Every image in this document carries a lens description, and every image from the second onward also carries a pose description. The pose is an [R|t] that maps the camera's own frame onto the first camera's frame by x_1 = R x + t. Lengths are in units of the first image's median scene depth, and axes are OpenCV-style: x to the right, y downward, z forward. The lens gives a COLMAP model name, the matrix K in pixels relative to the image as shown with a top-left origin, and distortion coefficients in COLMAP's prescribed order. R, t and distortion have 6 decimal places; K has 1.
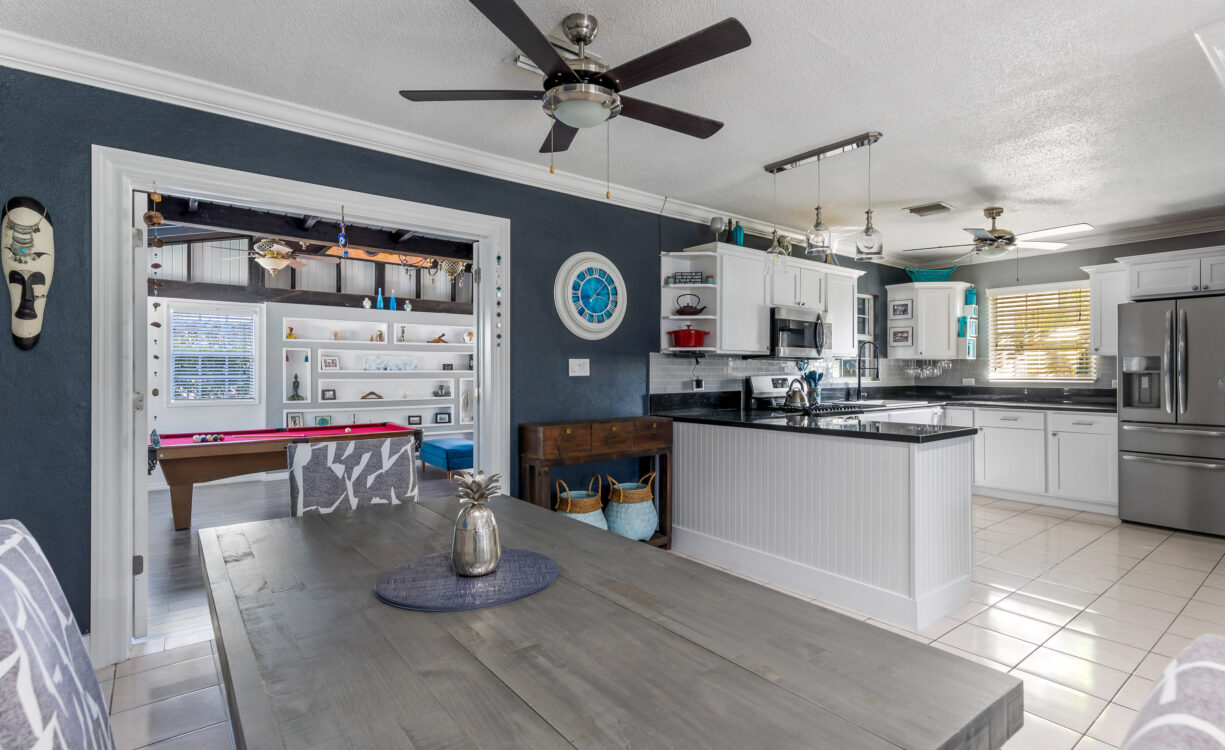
lens RADIAL K [[582.7, 0, 641.8], [0, 582.7, 370.6], [0, 0, 1]] dist [0.001459, -0.000279]
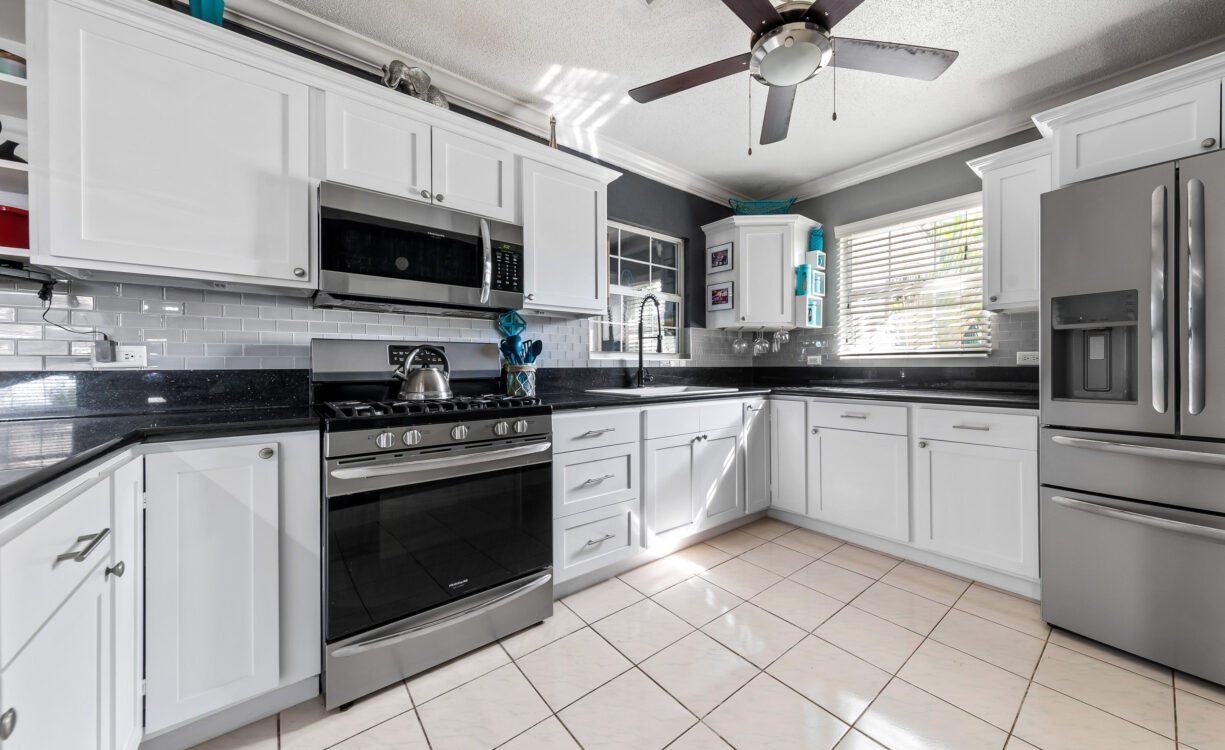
lens RADIAL K [[437.6, 0, 660.8], [0, 437.6, 367.9], [0, 0, 1]] dist [0.000426, -0.000065]
pose [[0.998993, -0.002822, 0.044772, 0.459153], [0.002456, 0.999963, 0.008241, 0.031299], [-0.044793, -0.008123, 0.998963, 0.621116]]
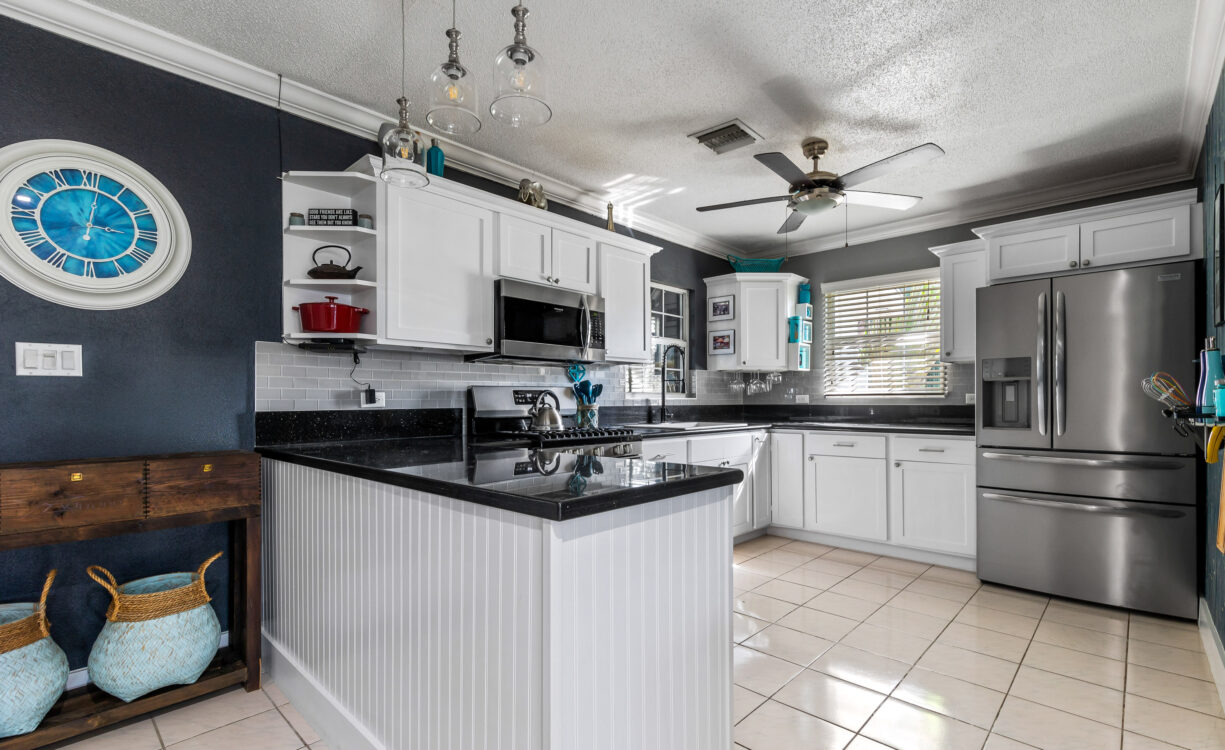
lens RADIAL K [[553.9, 0, 610.1], [0, 553.9, 402.4], [0, 0, 1]] dist [-0.001664, 0.000213]
pose [[0.992052, -0.002813, 0.125797, 0.261355], [0.002127, 0.999982, 0.005591, 0.024939], [-0.125810, -0.005279, 0.992040, 0.353965]]
